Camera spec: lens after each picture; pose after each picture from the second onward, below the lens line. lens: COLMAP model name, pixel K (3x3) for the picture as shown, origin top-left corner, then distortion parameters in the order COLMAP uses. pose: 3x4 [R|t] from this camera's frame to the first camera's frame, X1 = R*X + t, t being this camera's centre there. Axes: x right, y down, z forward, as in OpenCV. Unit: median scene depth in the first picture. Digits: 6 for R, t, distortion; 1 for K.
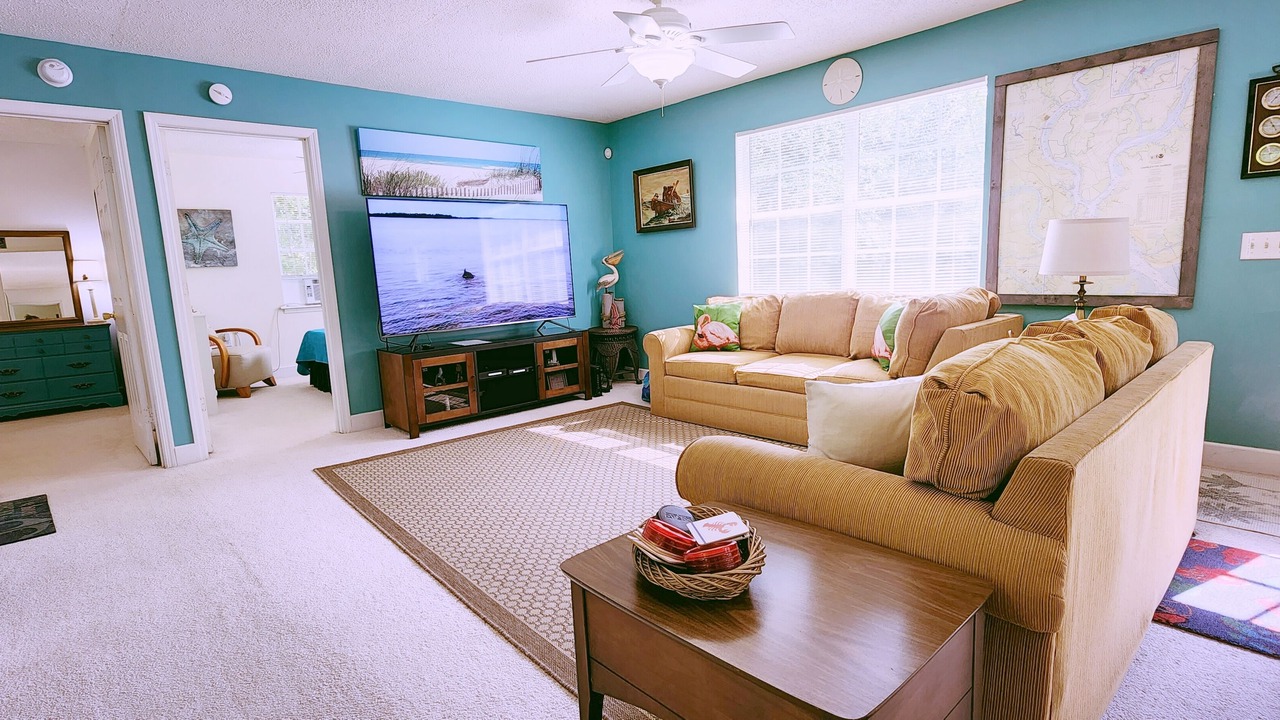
lens RADIAL K [[642.2, 0, 643.4], [0, 642.2, 355.2], [0, 0, 1]] dist [0.006863, -0.001979]
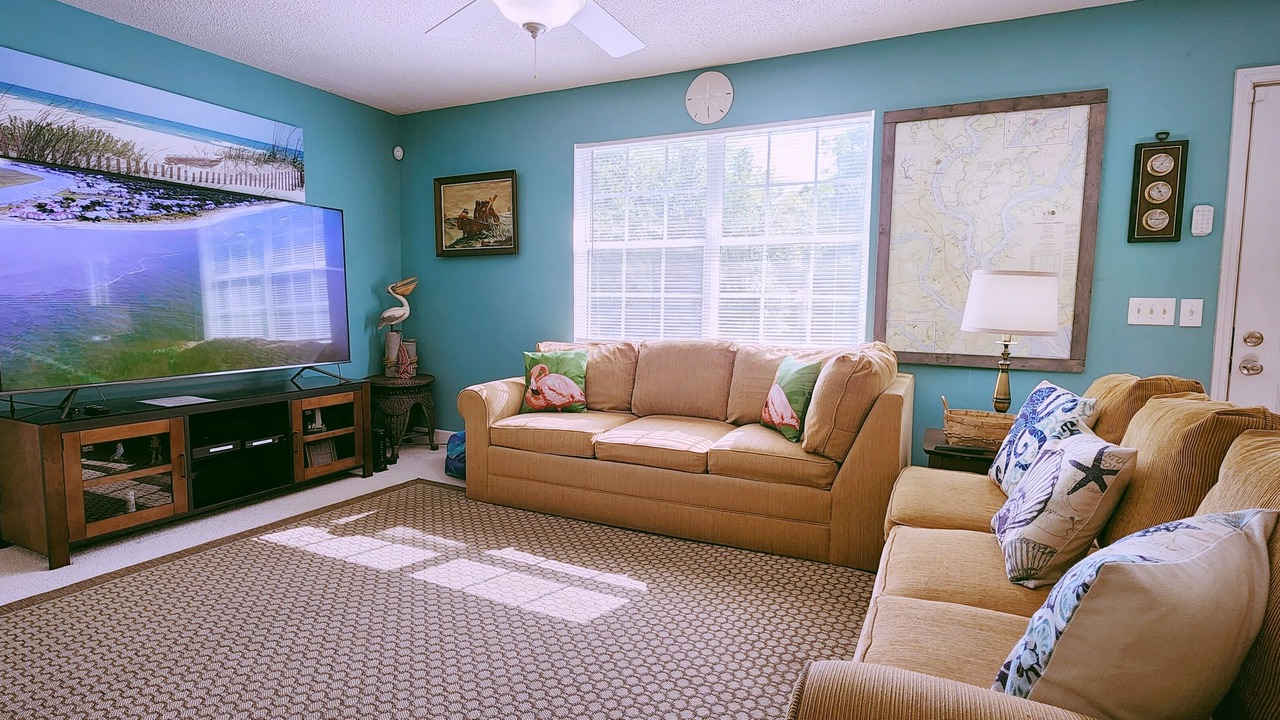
lens RADIAL K [[642.2, 0, 638.3], [0, 642.2, 353.9], [0, 0, 1]] dist [0.006863, -0.001979]
pose [[0.933205, 0.023627, 0.358566, -0.074995], [-0.000539, 0.997927, -0.064352, -0.026758], [-0.359343, 0.059860, 0.931284, 0.239496]]
